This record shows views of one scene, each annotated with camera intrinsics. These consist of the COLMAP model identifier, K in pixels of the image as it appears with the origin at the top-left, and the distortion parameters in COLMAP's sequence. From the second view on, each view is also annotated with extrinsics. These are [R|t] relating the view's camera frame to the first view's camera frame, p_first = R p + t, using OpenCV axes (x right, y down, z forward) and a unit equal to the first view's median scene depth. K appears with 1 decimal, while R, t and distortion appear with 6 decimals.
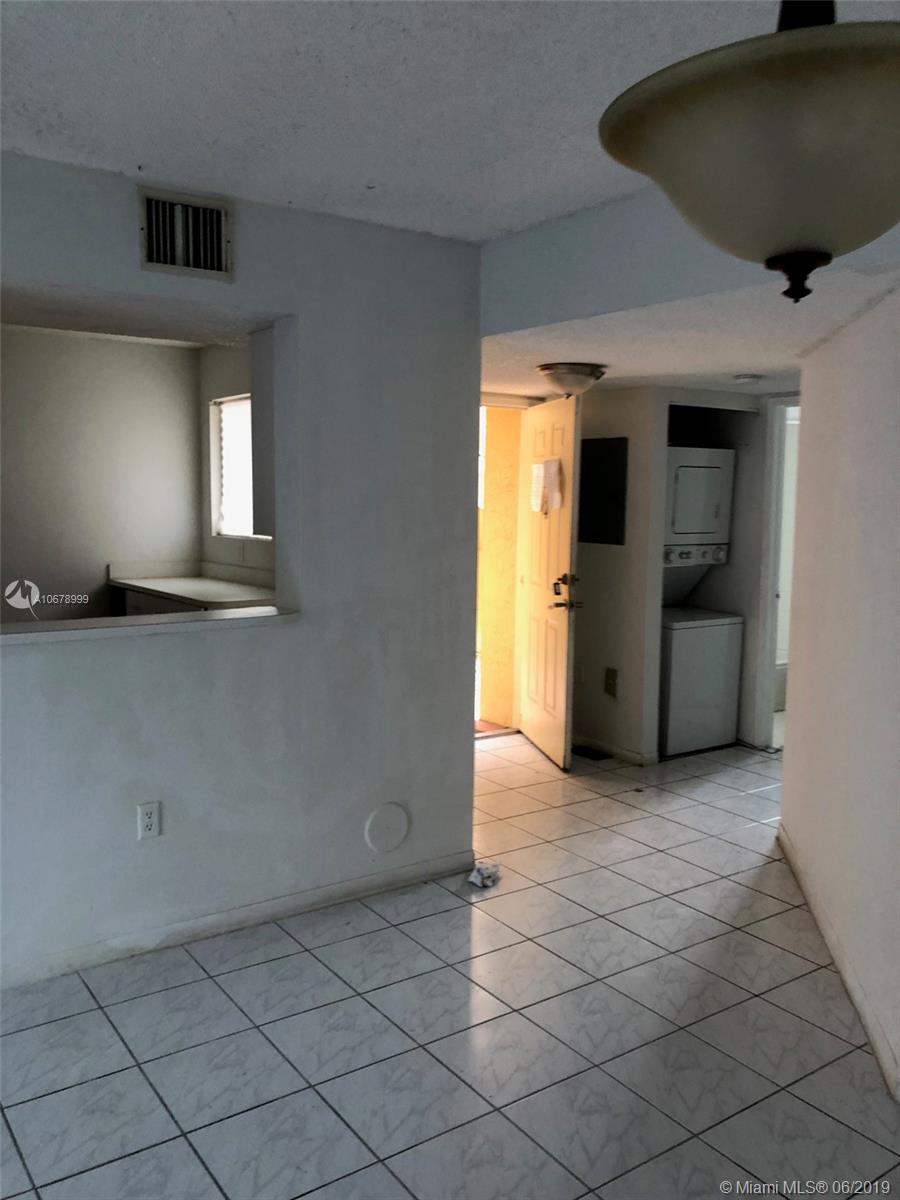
lens RADIAL K [[983.4, 0, 450.9], [0, 983.4, 601.5], [0, 0, 1]] dist [0.043057, -0.052979]
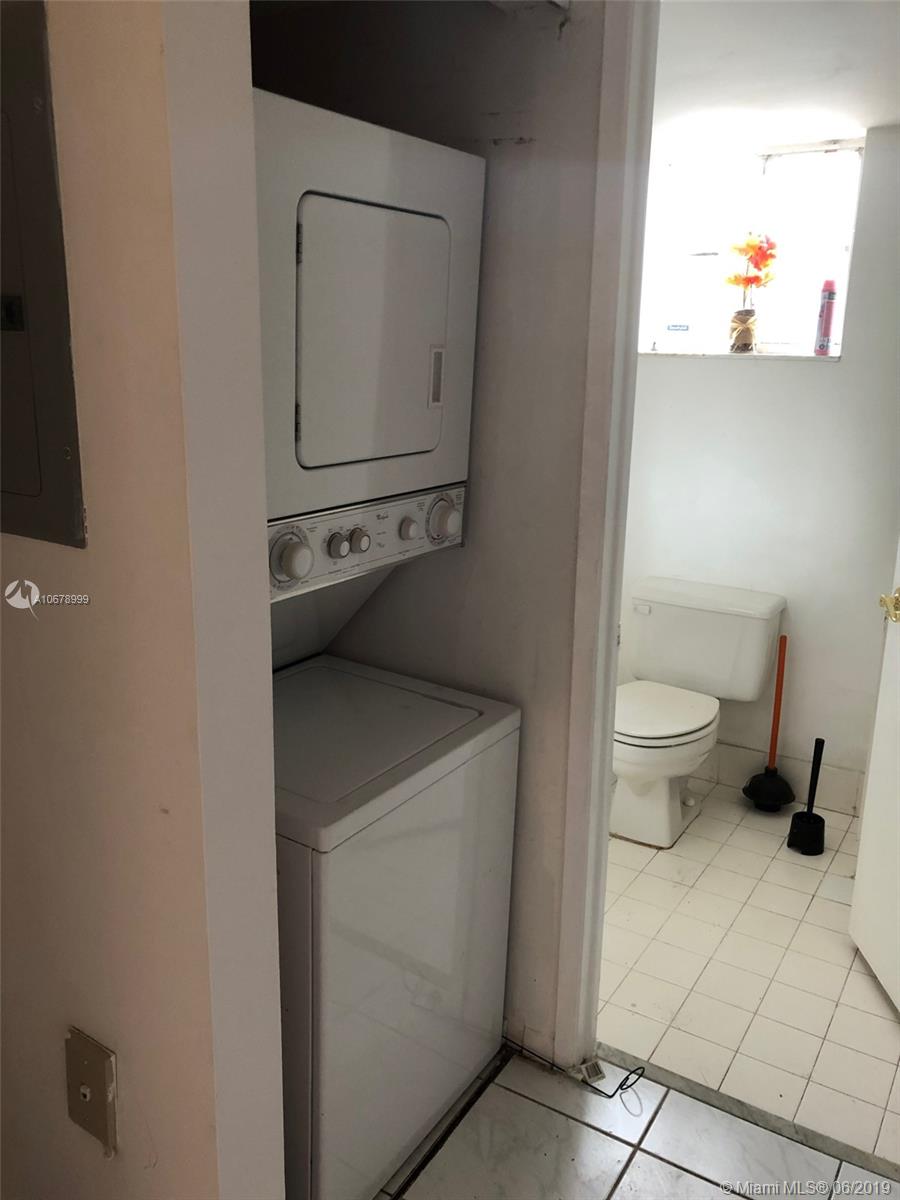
lens RADIAL K [[983.4, 0, 448.6], [0, 983.4, 577.9], [0, 0, 1]] dist [0.043057, -0.052979]
pose [[0.918521, -0.088889, 0.385249, 0.161820], [0.036014, 0.989159, 0.142365, -0.077927], [-0.393728, -0.116891, 0.911765, 0.757100]]
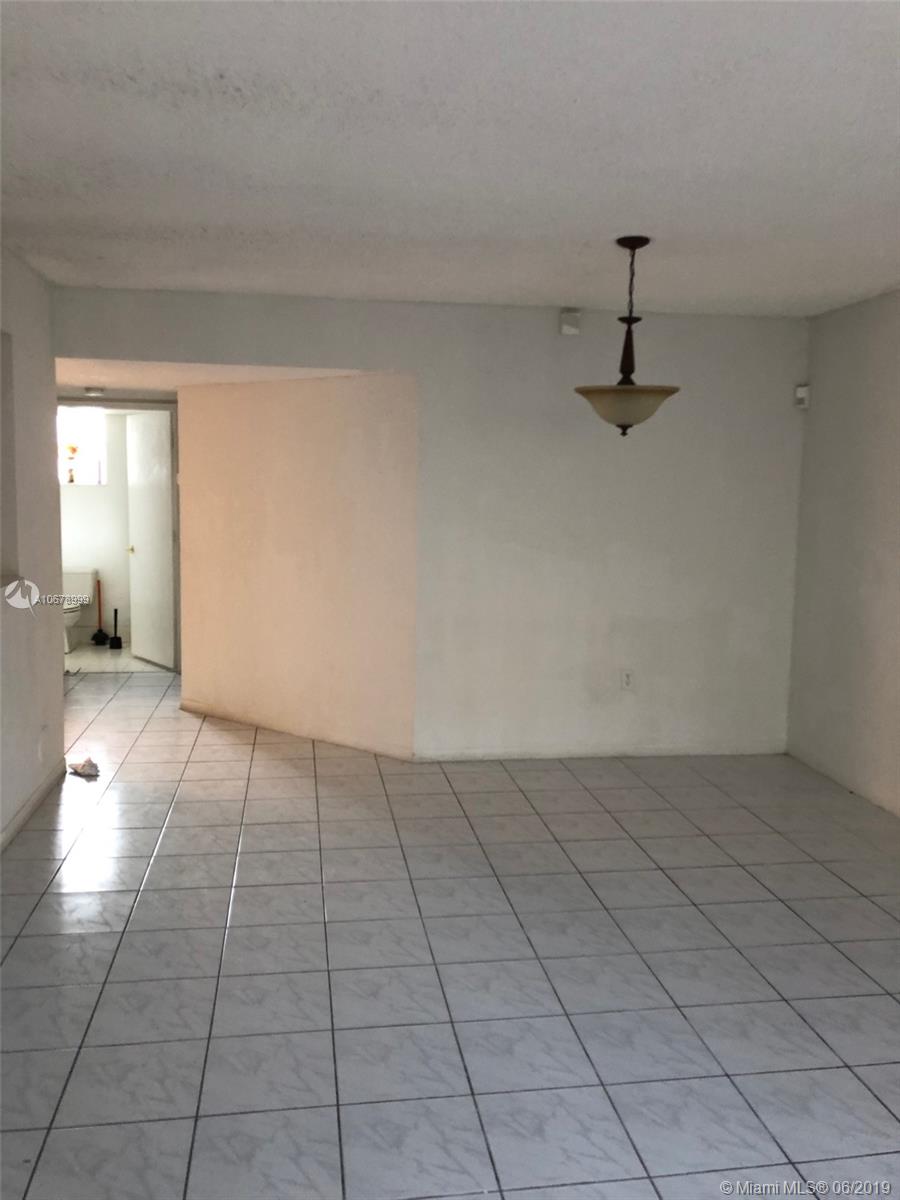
lens RADIAL K [[983.4, 0, 444.5], [0, 983.4, 594.4], [0, 0, 1]] dist [0.043057, -0.052979]
pose [[0.408808, -0.098785, 0.907258, -0.674950], [0.078566, 0.994243, 0.072854, -0.009171], [-0.909232, 0.041496, 0.414216, 0.018519]]
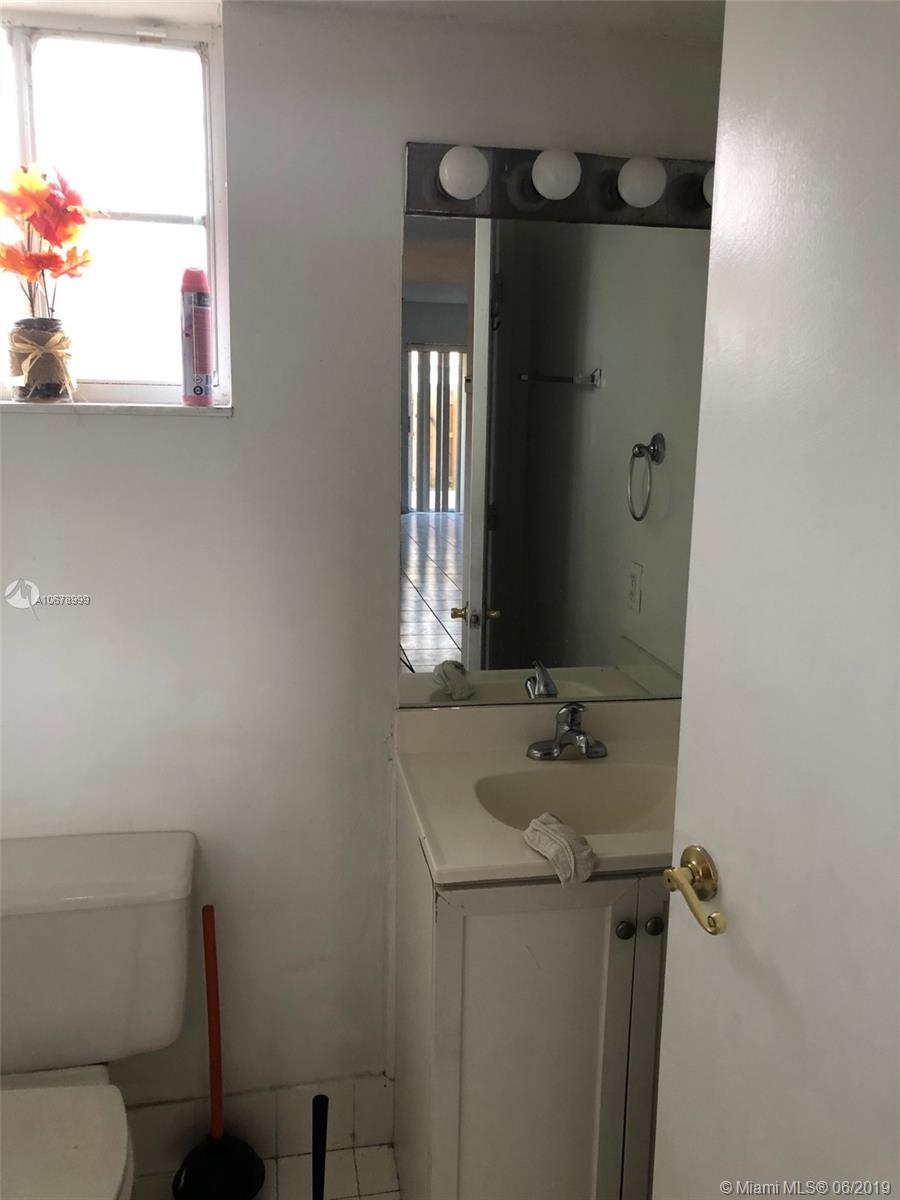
lens RADIAL K [[983.4, 0, 459.7], [0, 983.4, 590.5], [0, 0, 1]] dist [0.043057, -0.052979]
pose [[0.395780, -0.180209, 0.900490, 0.317729], [0.087075, 0.983504, 0.158551, -0.099170], [-0.914208, 0.015659, 0.404942, 0.988949]]
